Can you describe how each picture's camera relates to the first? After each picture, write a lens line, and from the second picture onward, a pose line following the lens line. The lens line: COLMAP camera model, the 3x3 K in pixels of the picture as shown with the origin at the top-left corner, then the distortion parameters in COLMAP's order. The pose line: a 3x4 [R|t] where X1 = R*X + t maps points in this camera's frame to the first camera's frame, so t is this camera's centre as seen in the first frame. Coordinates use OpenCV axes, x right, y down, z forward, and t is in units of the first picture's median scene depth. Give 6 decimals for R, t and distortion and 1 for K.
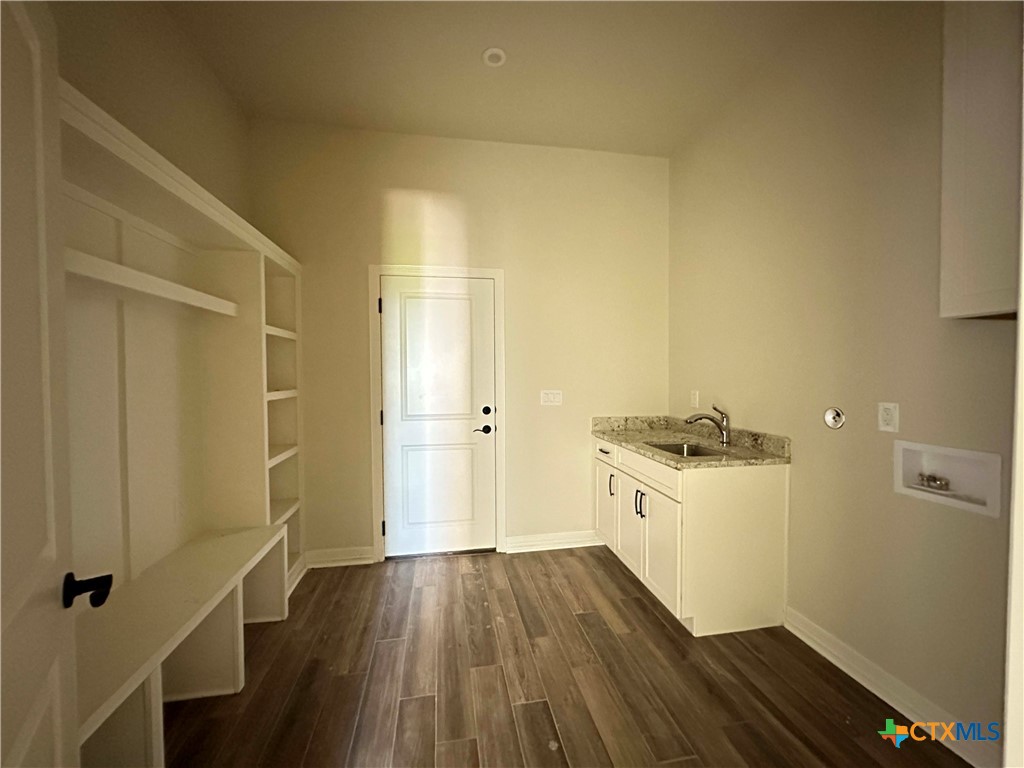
lens RADIAL K [[408.5, 0, 510.4], [0, 408.5, 384.5], [0, 0, 1]] dist [-0.004423, 0.001308]
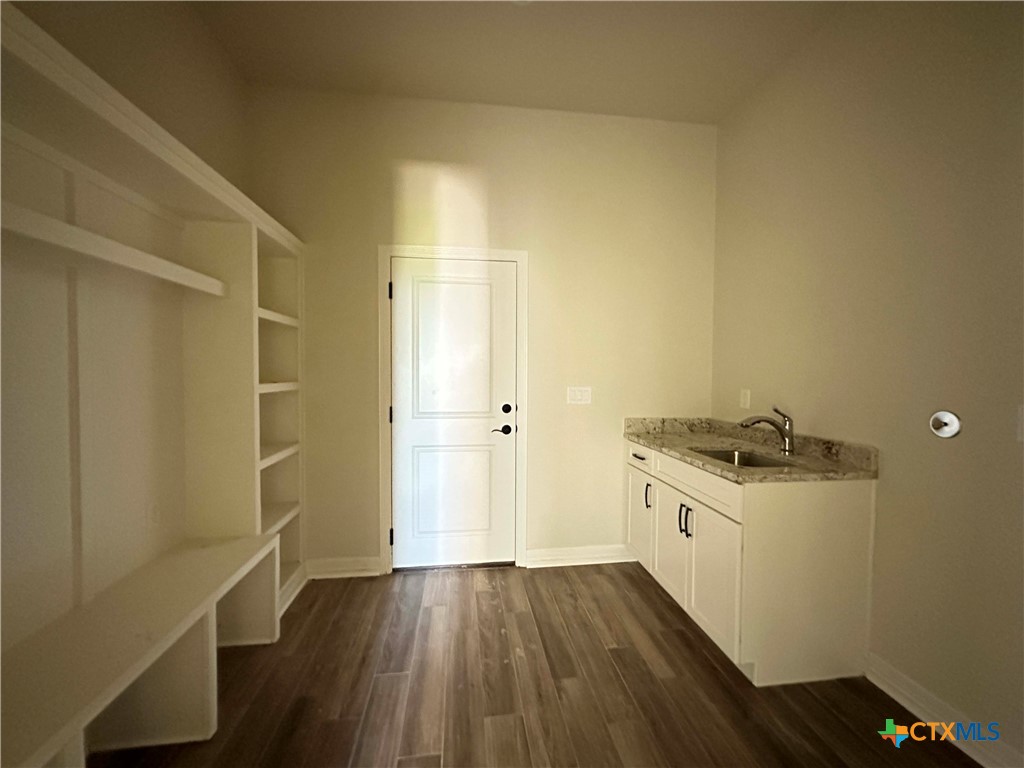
lens RADIAL K [[408.5, 0, 510.4], [0, 408.5, 384.5], [0, 0, 1]] dist [-0.004423, 0.001308]
pose [[0.998837, 0.012759, -0.046504, -0.011371], [-0.012620, 0.999915, 0.003278, 0.009788], [0.046542, -0.002687, 0.998913, 0.131627]]
